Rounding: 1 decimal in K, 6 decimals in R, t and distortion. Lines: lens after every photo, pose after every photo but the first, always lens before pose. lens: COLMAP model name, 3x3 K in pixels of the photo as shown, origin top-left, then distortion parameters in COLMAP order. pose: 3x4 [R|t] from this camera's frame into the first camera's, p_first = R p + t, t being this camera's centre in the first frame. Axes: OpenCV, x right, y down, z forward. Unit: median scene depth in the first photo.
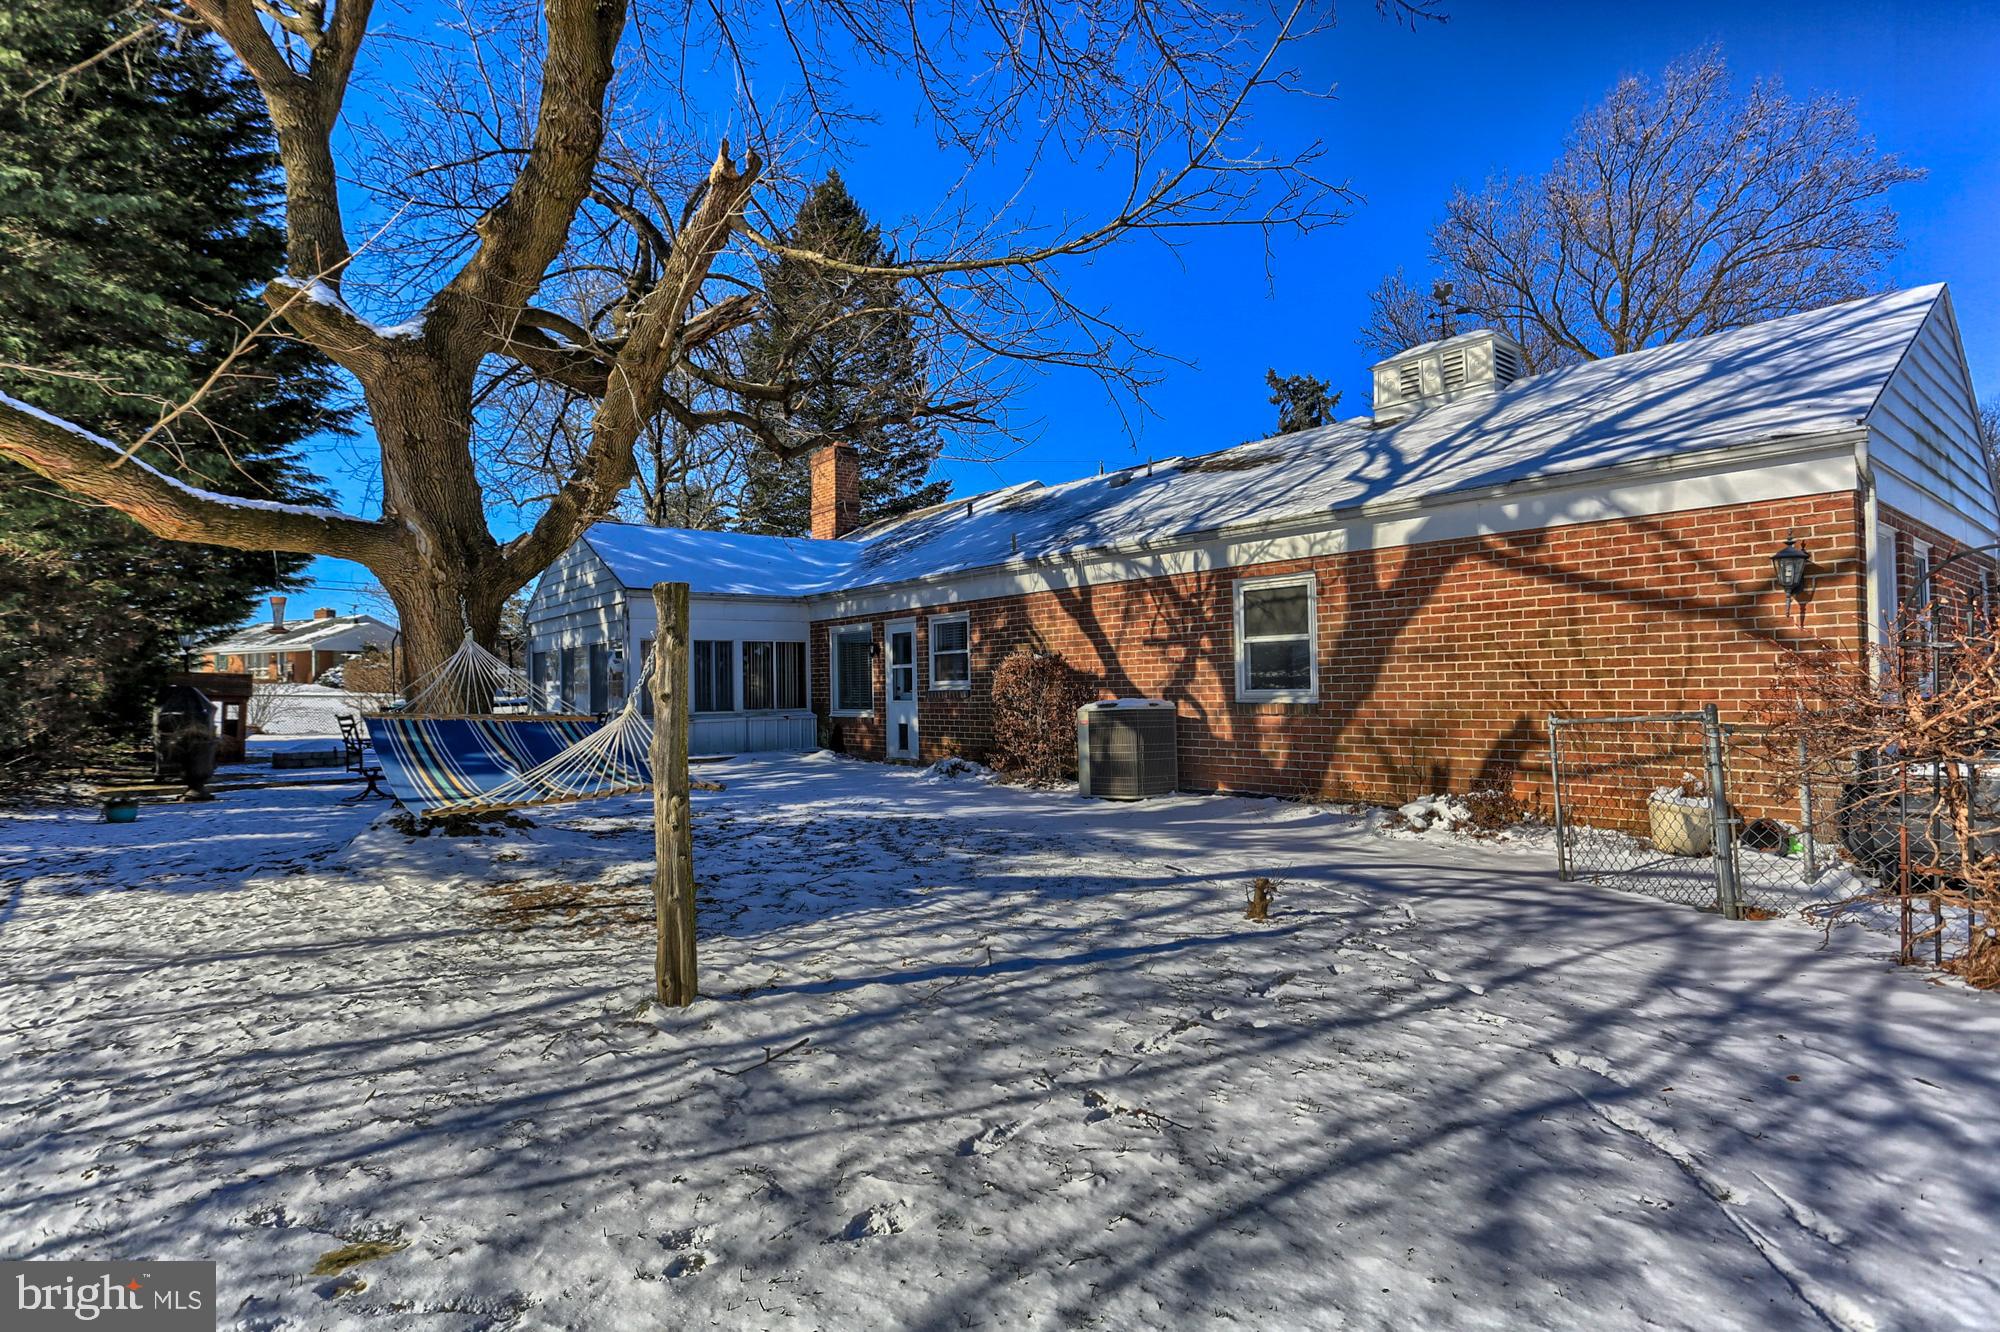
lens RADIAL K [[1024.0, 0, 1005.8], [0, 1024.0, 681.1], [0, 0, 1]] dist [-0.052189, 0.026953]
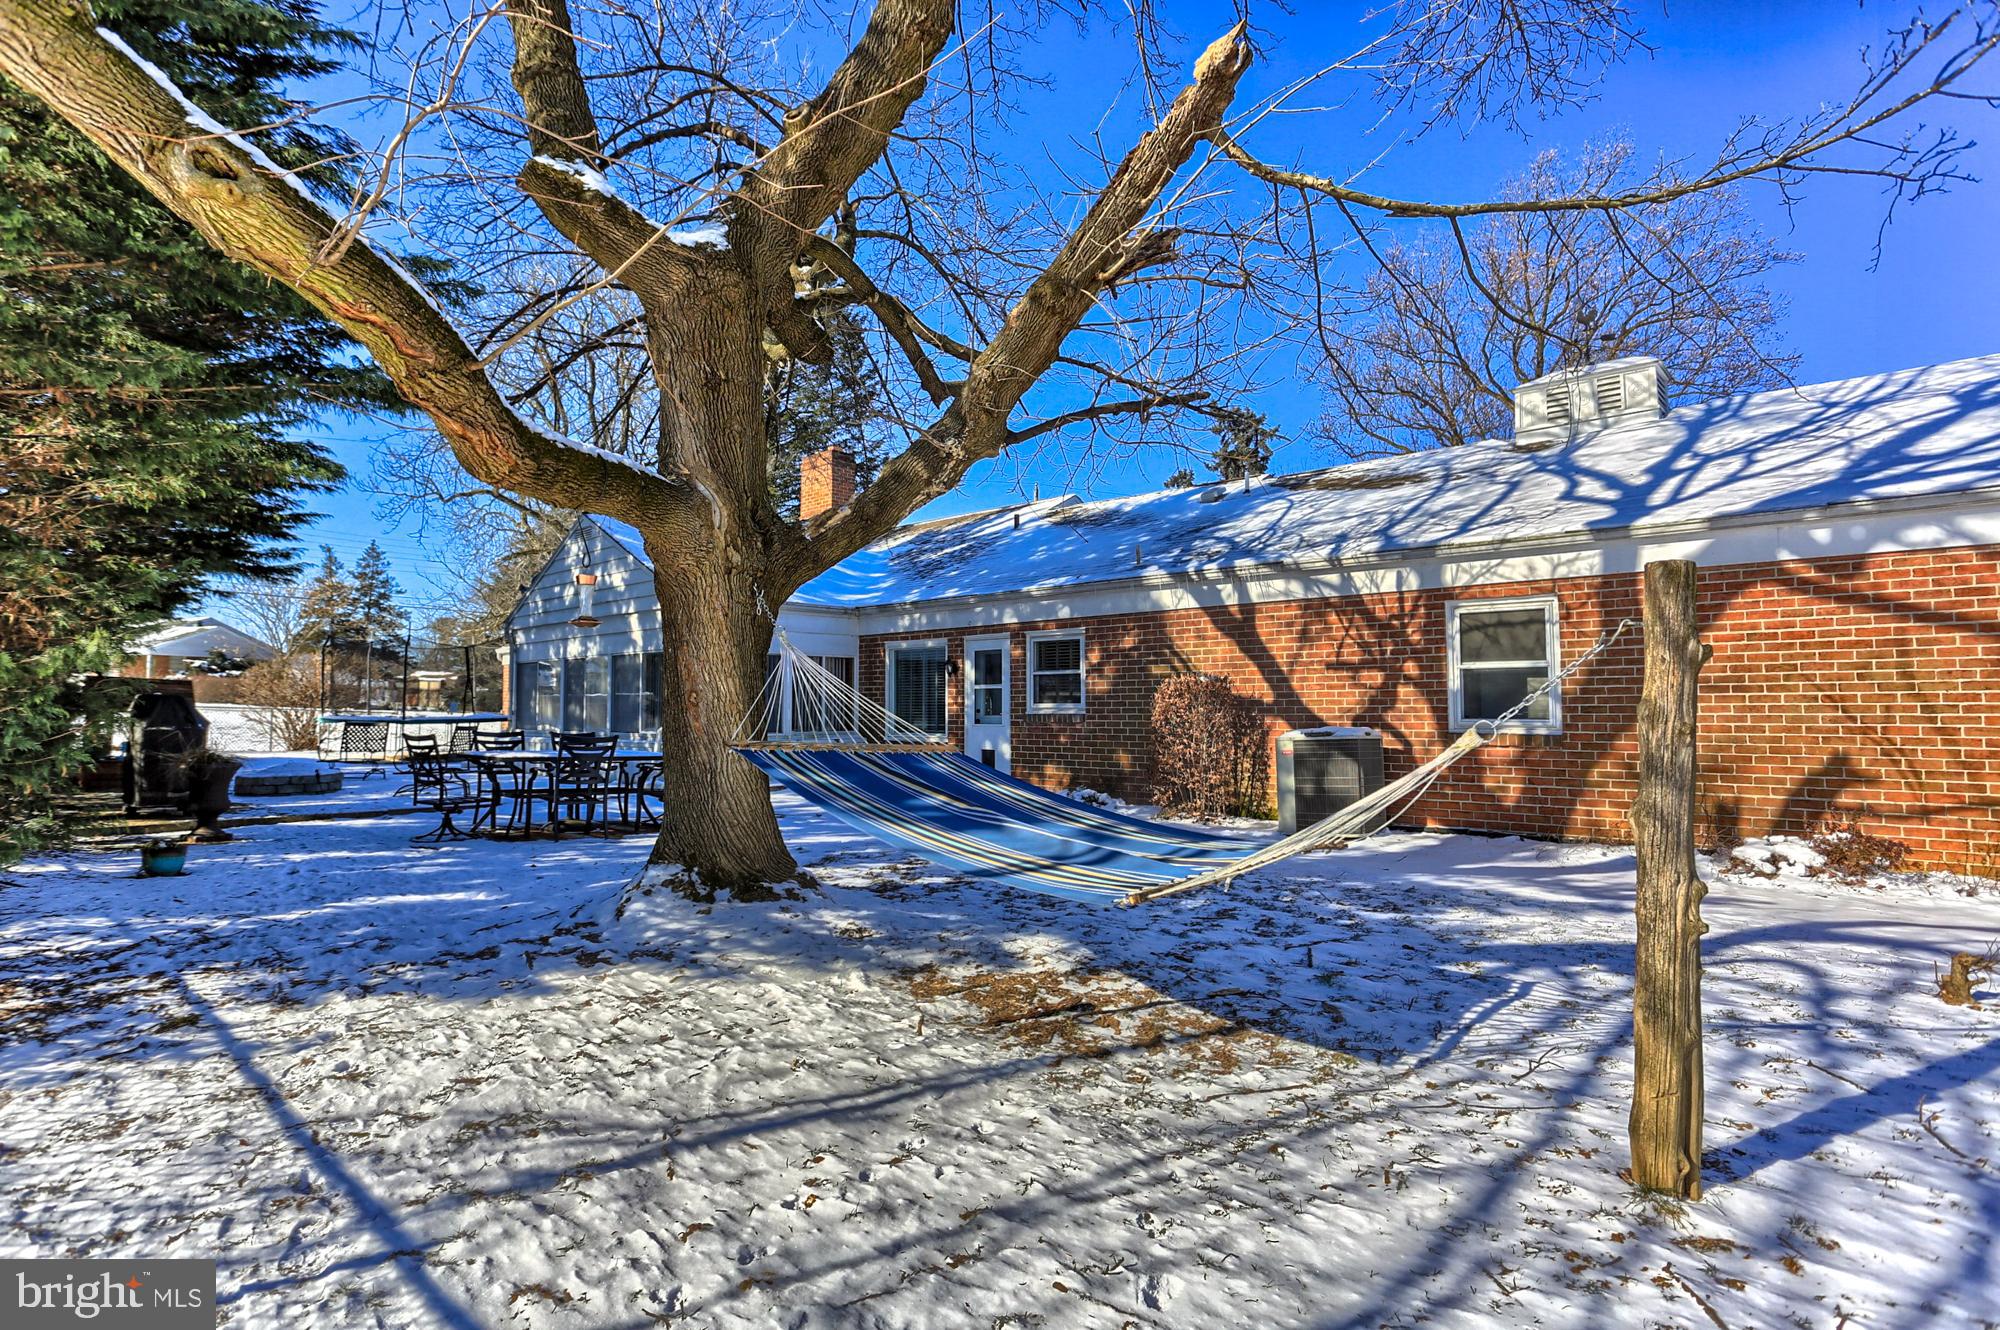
lens RADIAL K [[1016.7, 0, 1000.0], [0, 1016.7, 665.0], [0, 0, 1]] dist [-0.051558, 0.027161]
pose [[0.991013, 0.021766, 0.131980, -0.301250], [-0.016746, 0.999098, -0.039033, 0.001992], [-0.132710, 0.036472, 0.990484, 0.142491]]
